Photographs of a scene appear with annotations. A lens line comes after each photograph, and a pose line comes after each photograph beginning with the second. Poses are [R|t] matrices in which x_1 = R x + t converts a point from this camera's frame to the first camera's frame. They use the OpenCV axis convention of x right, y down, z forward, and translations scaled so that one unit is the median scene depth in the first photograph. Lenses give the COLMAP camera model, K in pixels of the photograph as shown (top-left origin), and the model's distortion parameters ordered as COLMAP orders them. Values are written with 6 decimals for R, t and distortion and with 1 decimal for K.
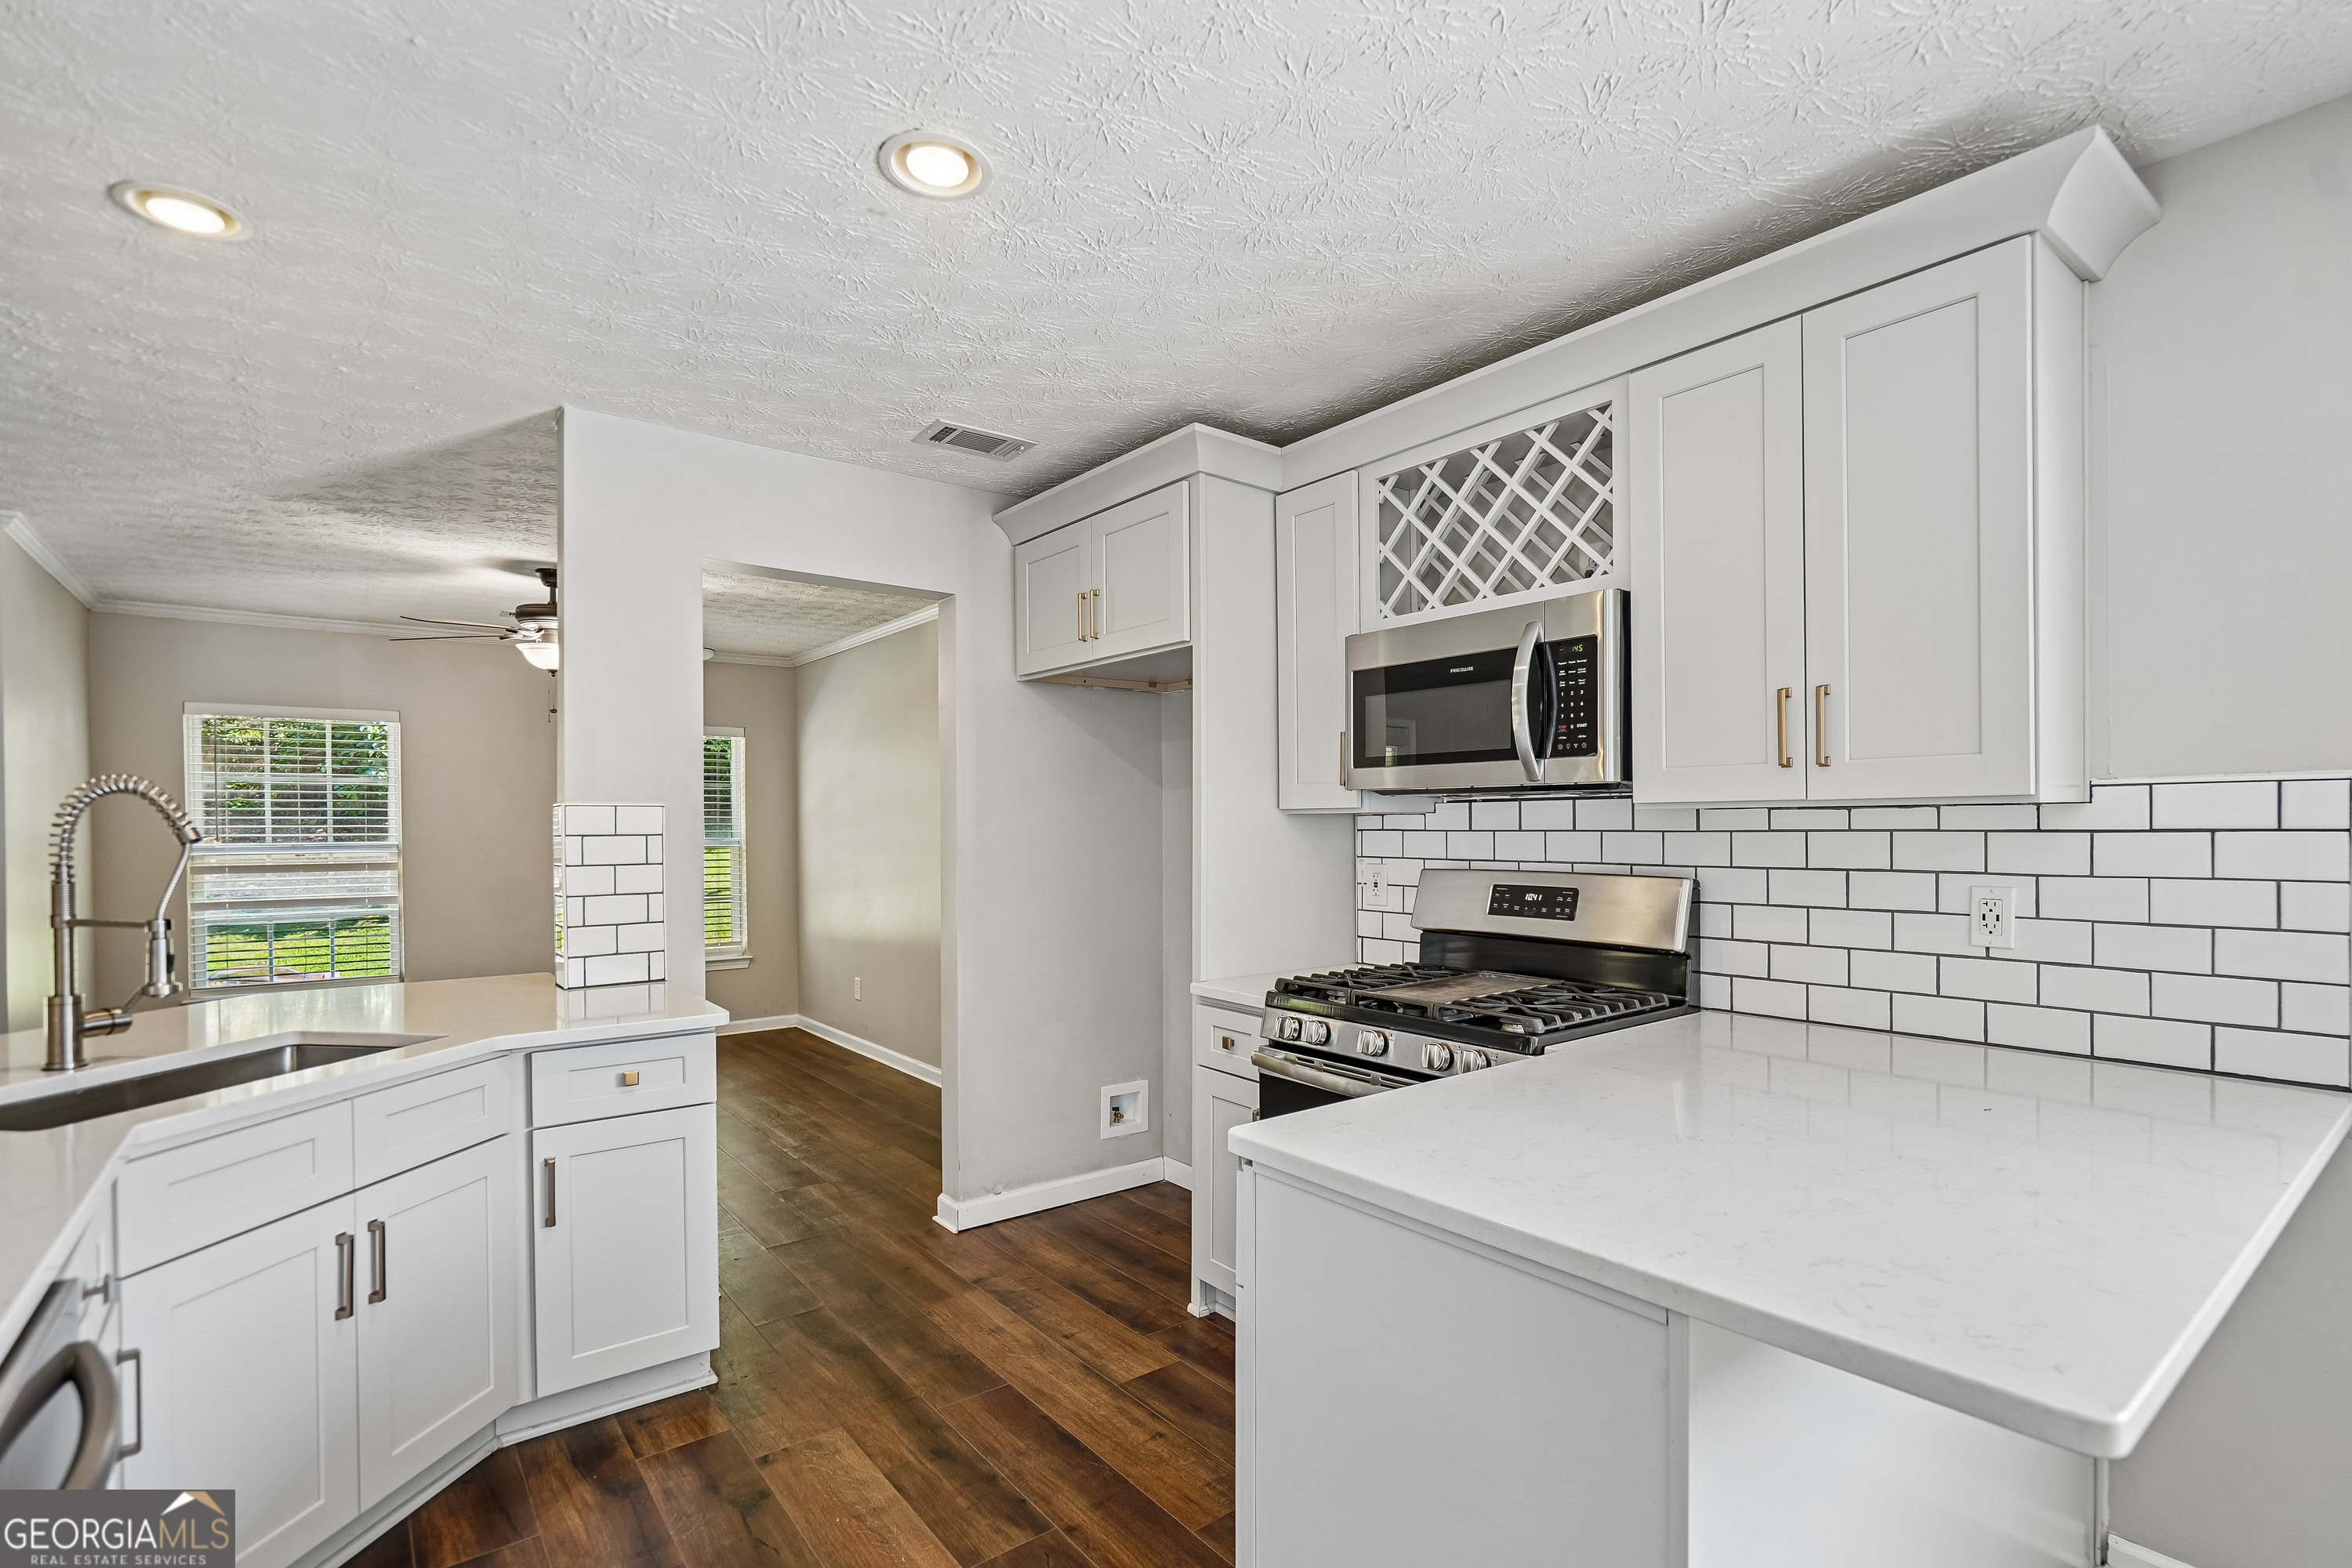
lens RADIAL K [[1094.0, 0, 1178.9], [0, 1094.0, 831.2], [0, 0, 1]] dist [-0.001993, 0.000714]
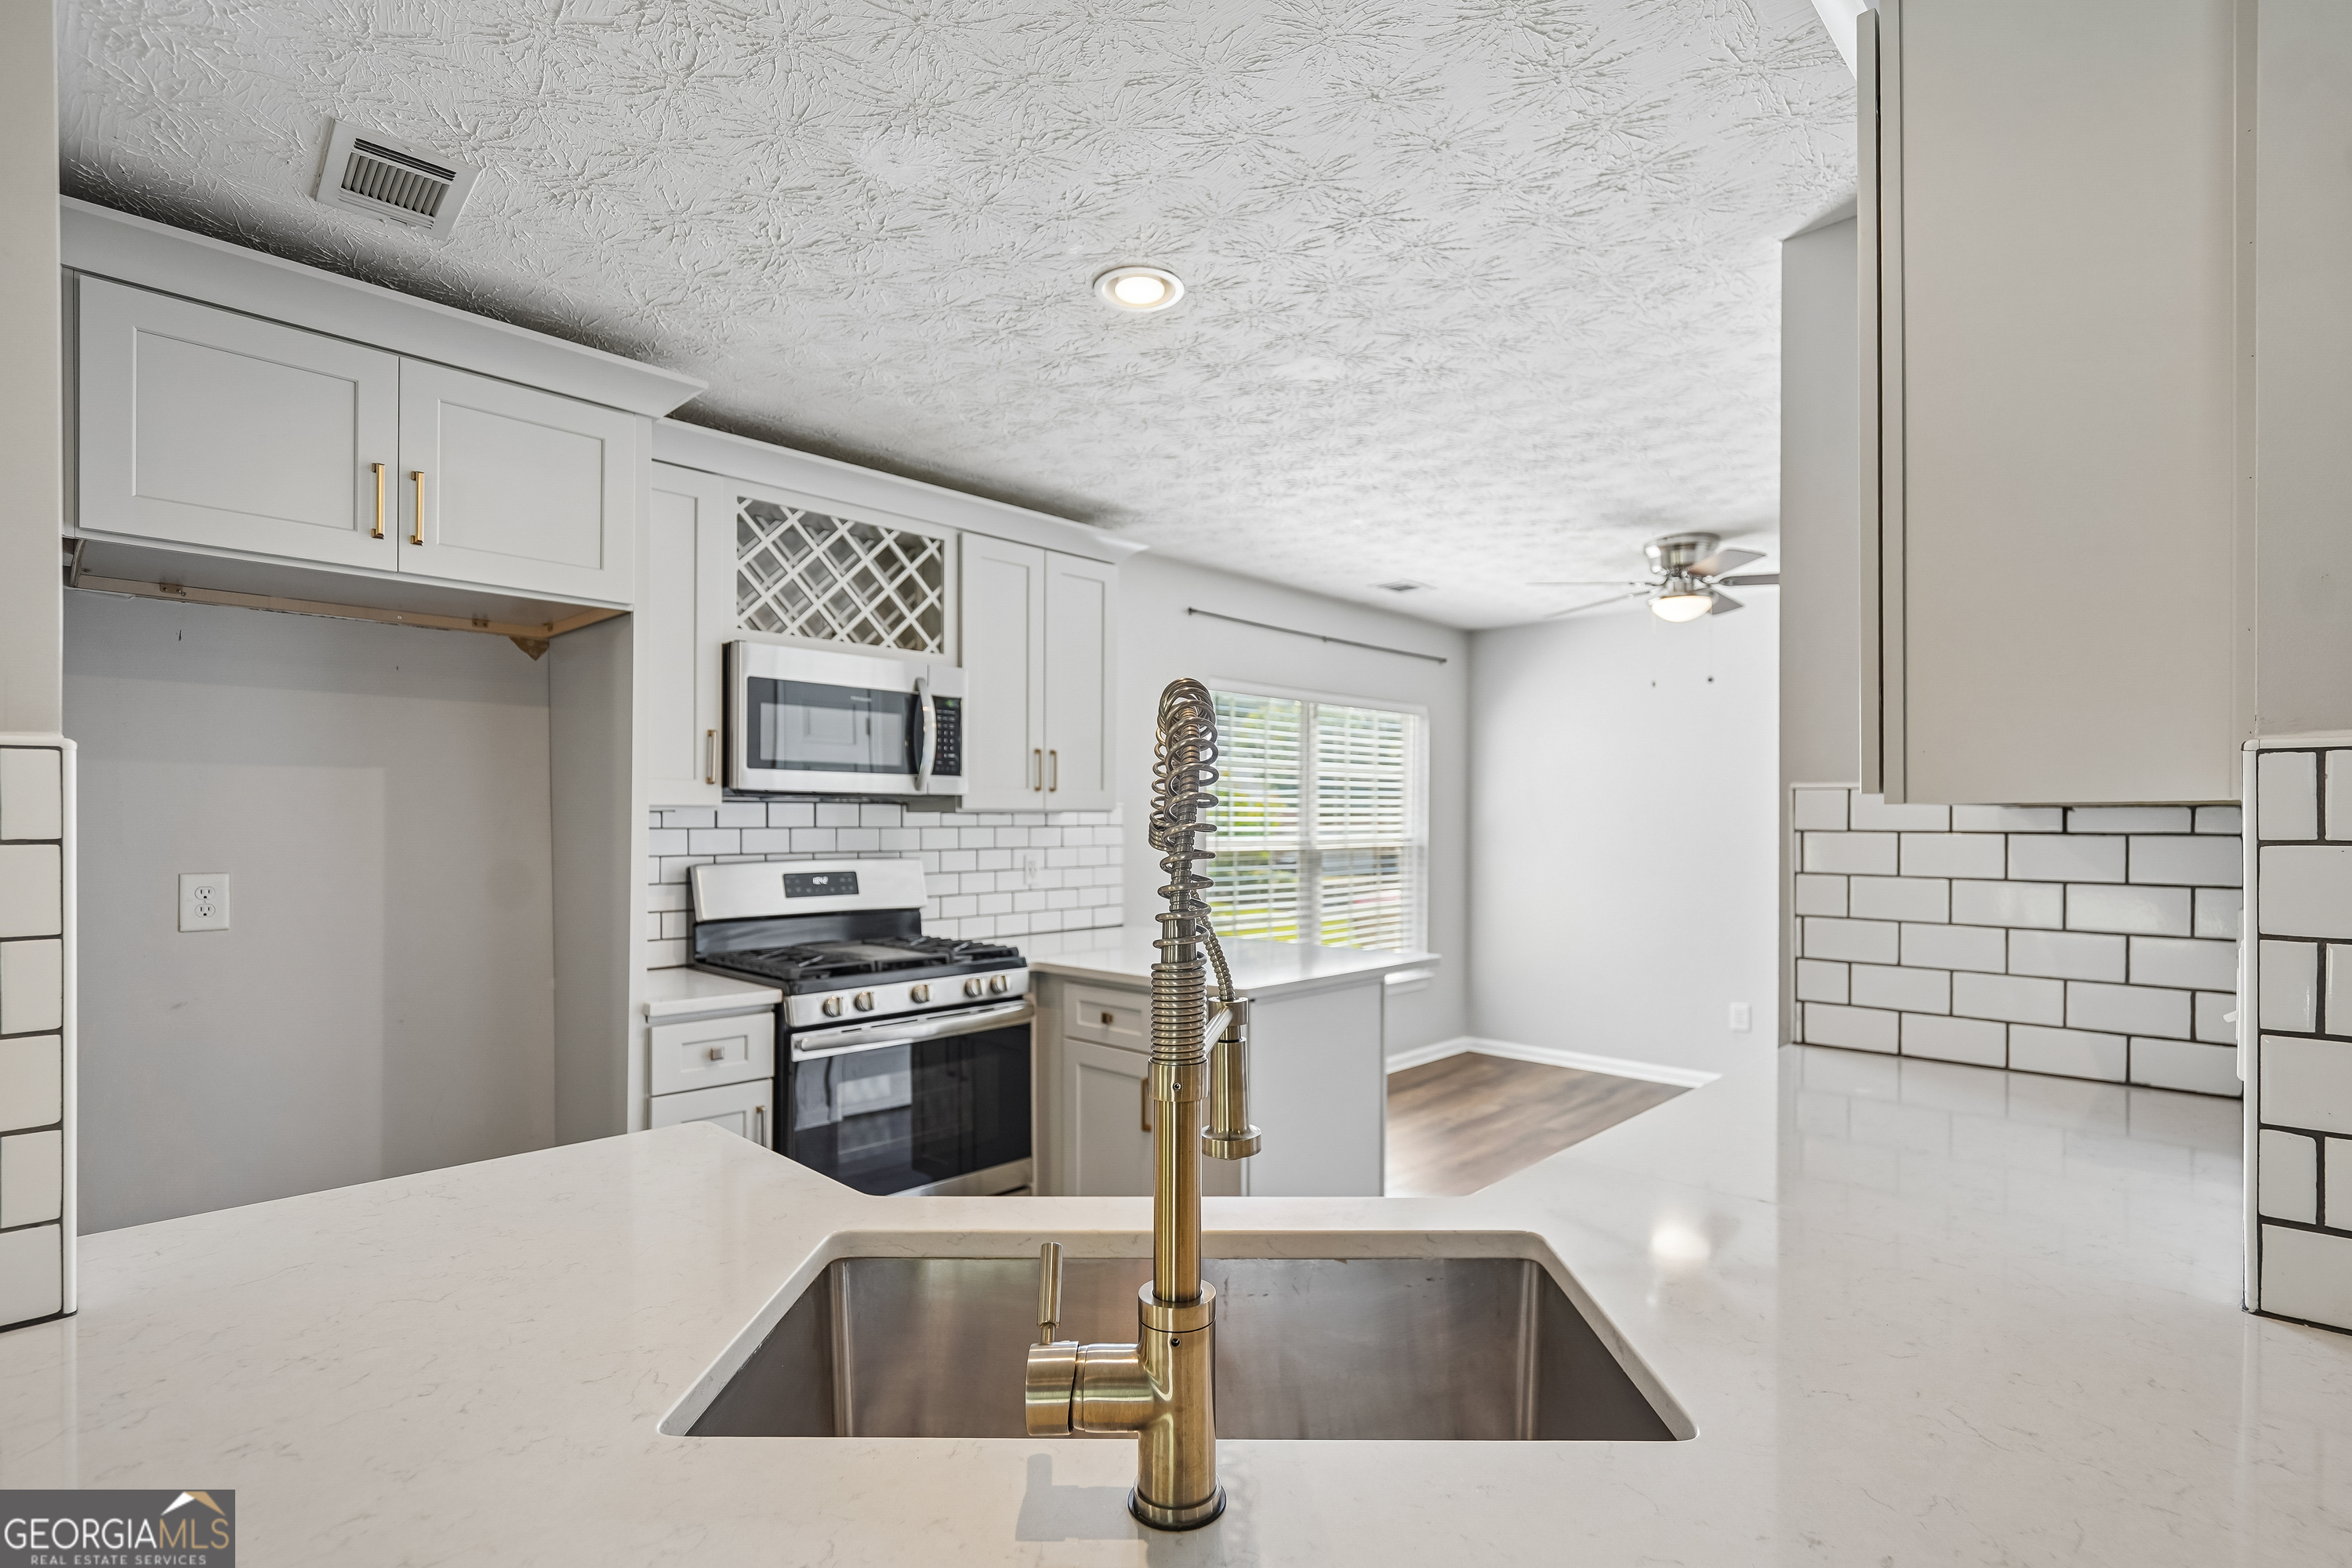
lens RADIAL K [[1114.0, 0, 1195.5], [0, 1114.0, 821.0], [0, 0, 1]] dist [-0.002996, 0.000216]
pose [[-0.148144, 0.006297, 0.988946, -1.043803], [0.006702, 0.999963, -0.005363, 0.002206], [-0.988943, 0.005833, -0.148181, 0.794582]]
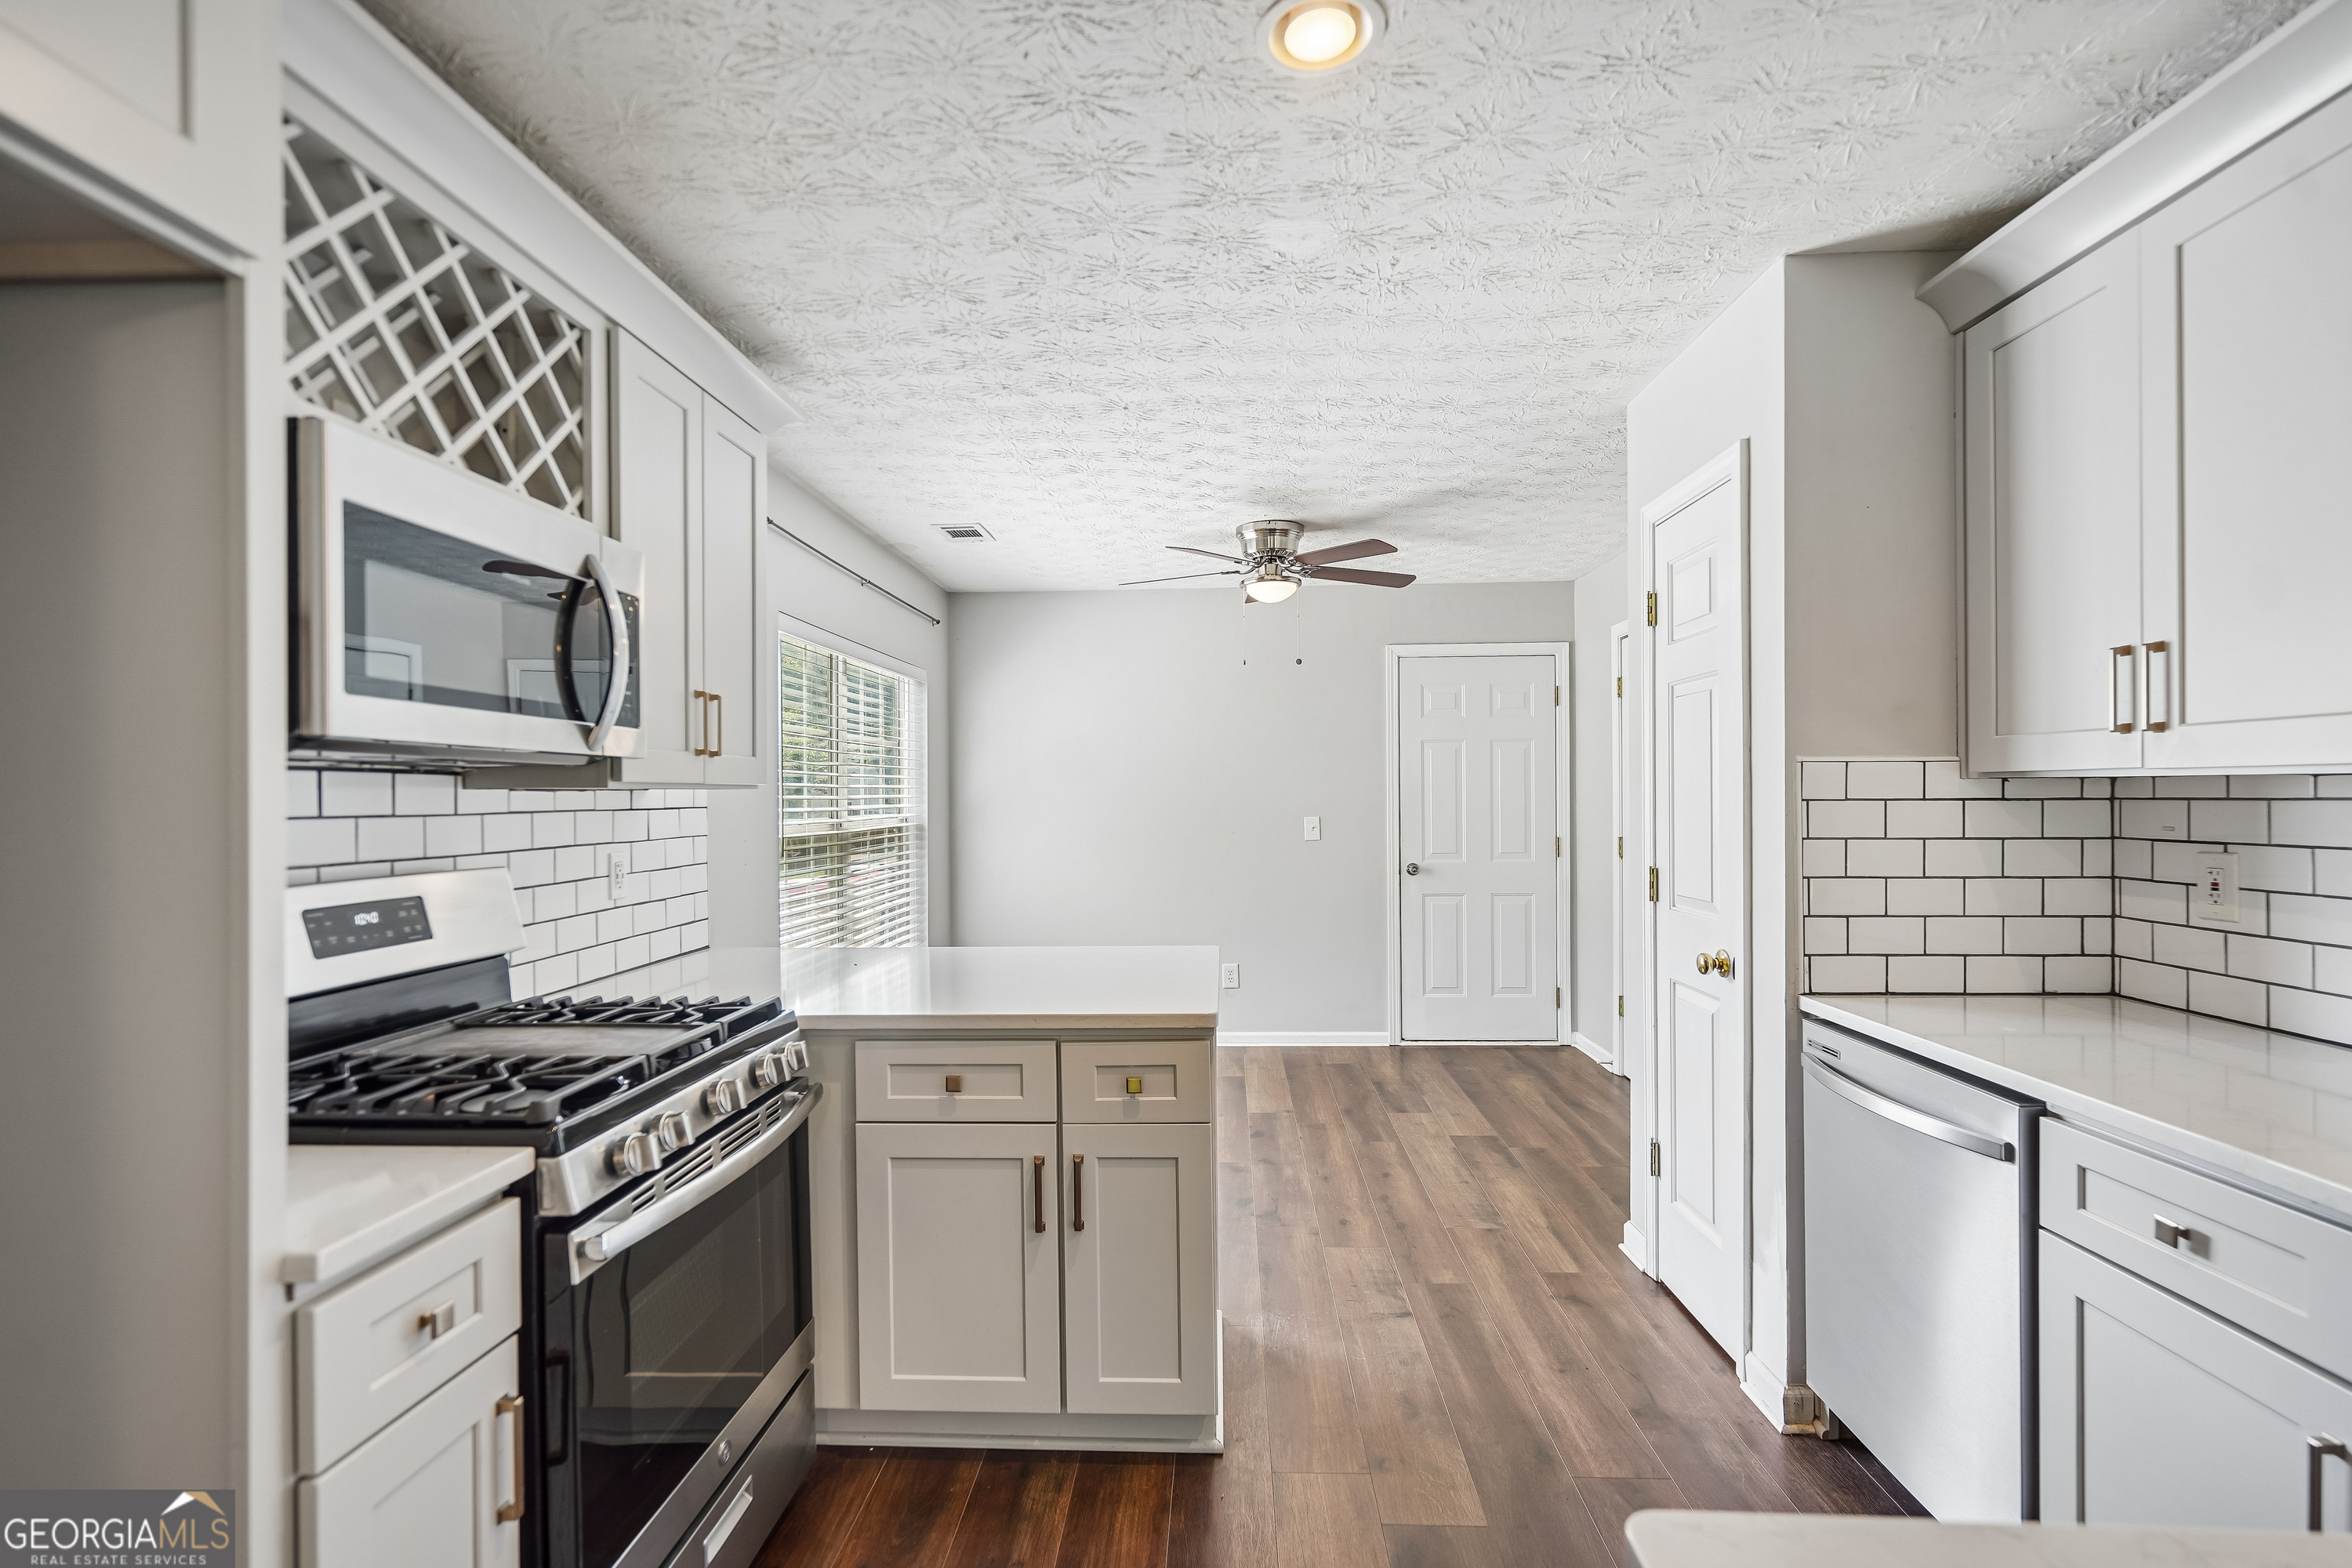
lens RADIAL K [[1084.4, 0, 1176.6], [0, 1084.4, 799.1], [0, 0, 1]] dist [-0.003570, -0.000166]
pose [[-0.759630, 0.010808, 0.650265, -0.483623], [0.017651, 0.999836, 0.004002, -0.005105], [-0.650116, 0.014518, -0.759697, 1.223909]]
